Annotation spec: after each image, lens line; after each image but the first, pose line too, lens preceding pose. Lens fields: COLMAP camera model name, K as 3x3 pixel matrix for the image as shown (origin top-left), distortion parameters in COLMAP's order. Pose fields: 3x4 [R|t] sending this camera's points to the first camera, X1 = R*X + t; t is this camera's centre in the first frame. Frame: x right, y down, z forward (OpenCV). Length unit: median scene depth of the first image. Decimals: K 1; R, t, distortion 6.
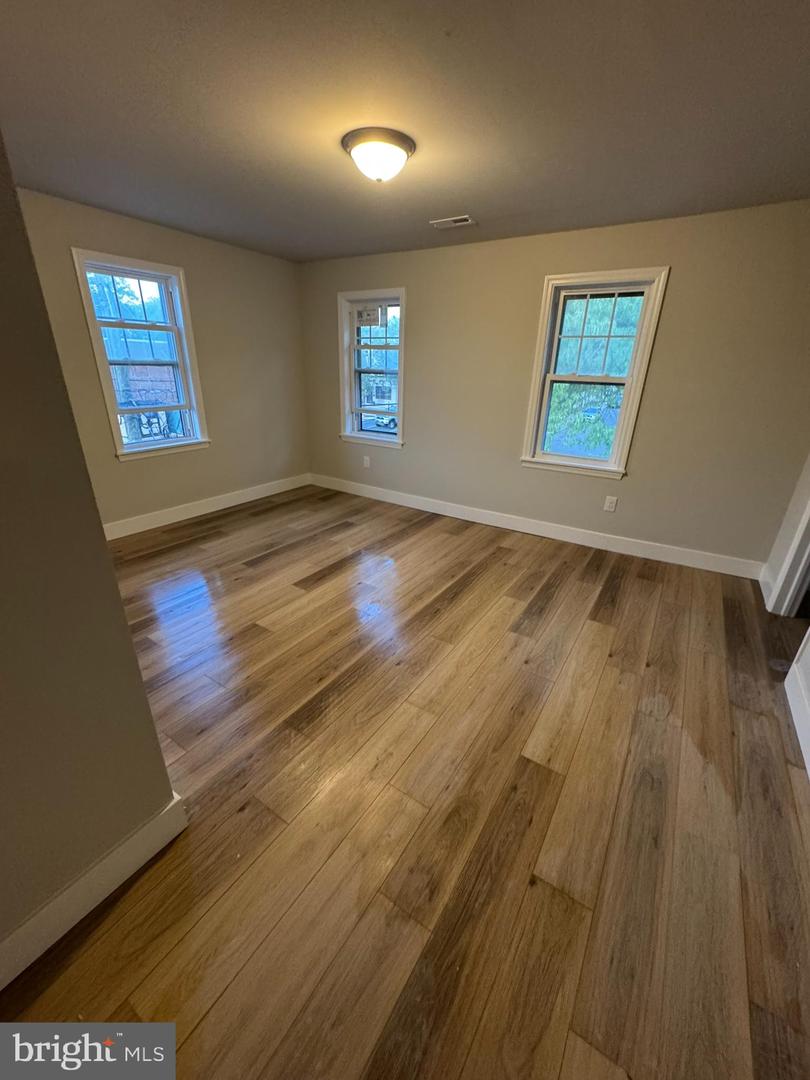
lens RADIAL K [[432.6, 0, 405.1], [0, 432.6, 541.8], [0, 0, 1]] dist [0.000636, -0.000212]
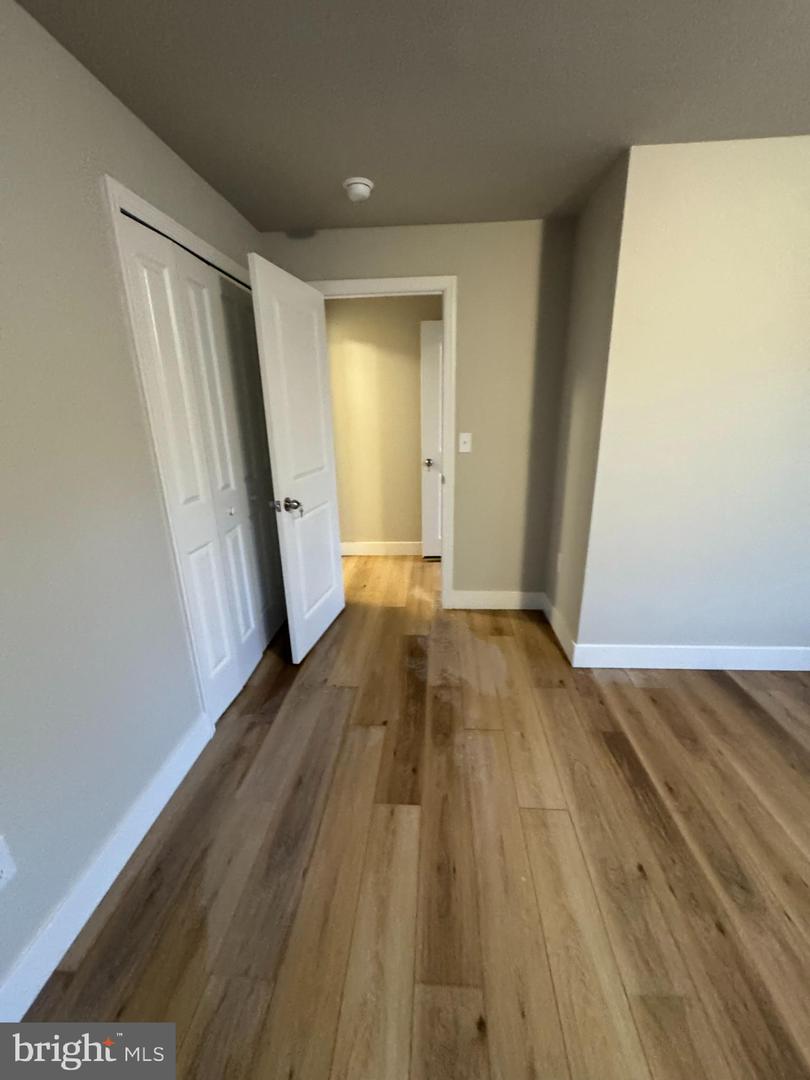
lens RADIAL K [[432.6, 0, 407.3], [0, 432.6, 539.6], [0, 0, 1]] dist [0.000636, -0.000212]
pose [[-0.874362, 0.132903, -0.466720, 0.663542], [-0.194683, 0.784908, 0.588232, -0.511693], [0.444510, 0.605191, -0.660421, 1.279319]]
